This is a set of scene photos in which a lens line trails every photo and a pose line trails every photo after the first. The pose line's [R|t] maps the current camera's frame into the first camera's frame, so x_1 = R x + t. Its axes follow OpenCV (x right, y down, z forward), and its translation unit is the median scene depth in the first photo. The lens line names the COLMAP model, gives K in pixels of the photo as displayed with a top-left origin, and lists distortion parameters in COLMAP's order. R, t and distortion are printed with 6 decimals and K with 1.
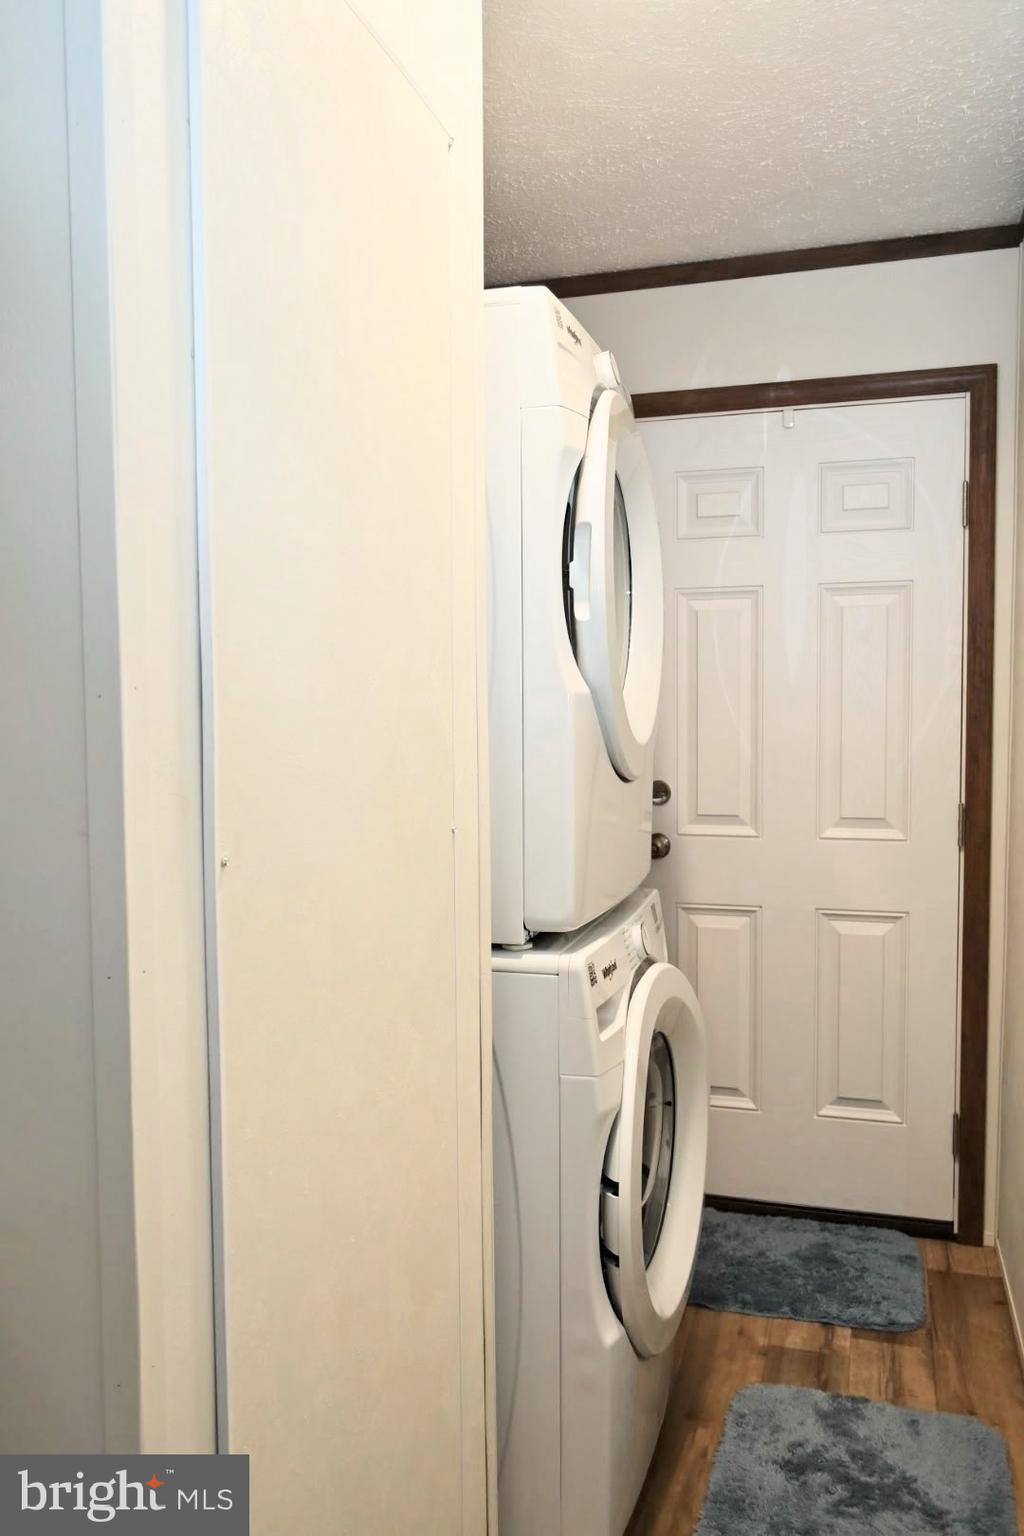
lens RADIAL K [[1186.2, 0, 517.0], [0, 1186.2, 770.0], [0, 0, 1]] dist [-0.010687, 0.006094]
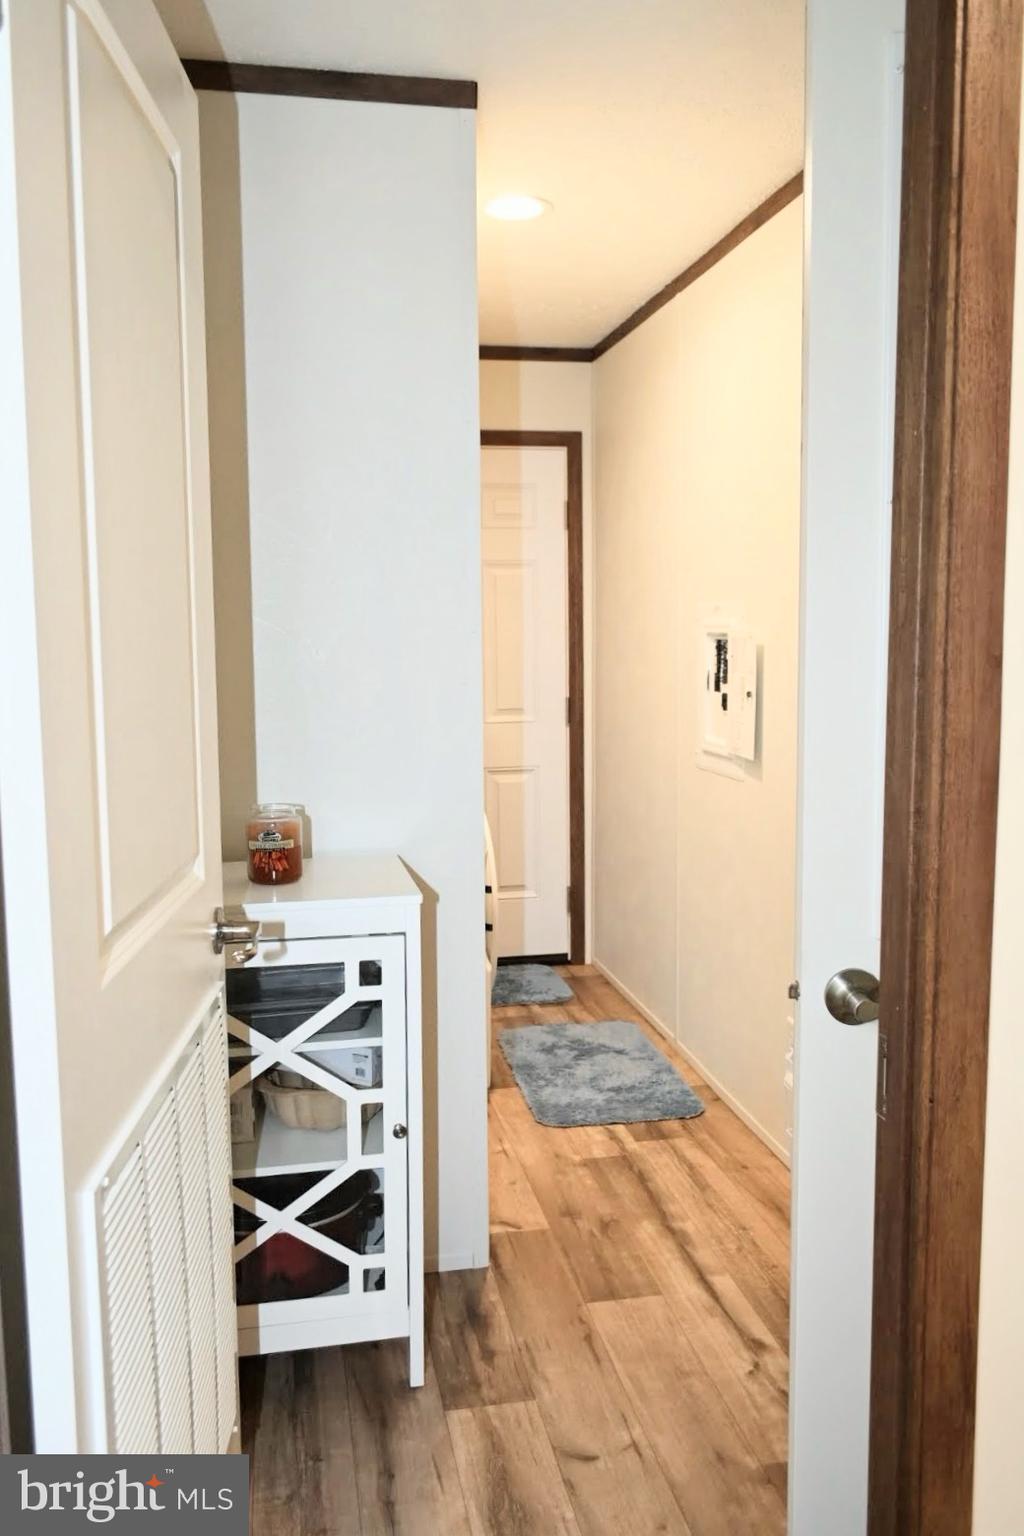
lens RADIAL K [[1186.2, 0, 520.7], [0, 1186.2, 757.6], [0, 0, 1]] dist [-0.010687, 0.006094]
pose [[0.883959, -0.055668, 0.464238, -0.468837], [0.038113, 0.998162, 0.047121, 0.033424], [-0.466008, -0.023959, 0.884456, -0.447410]]
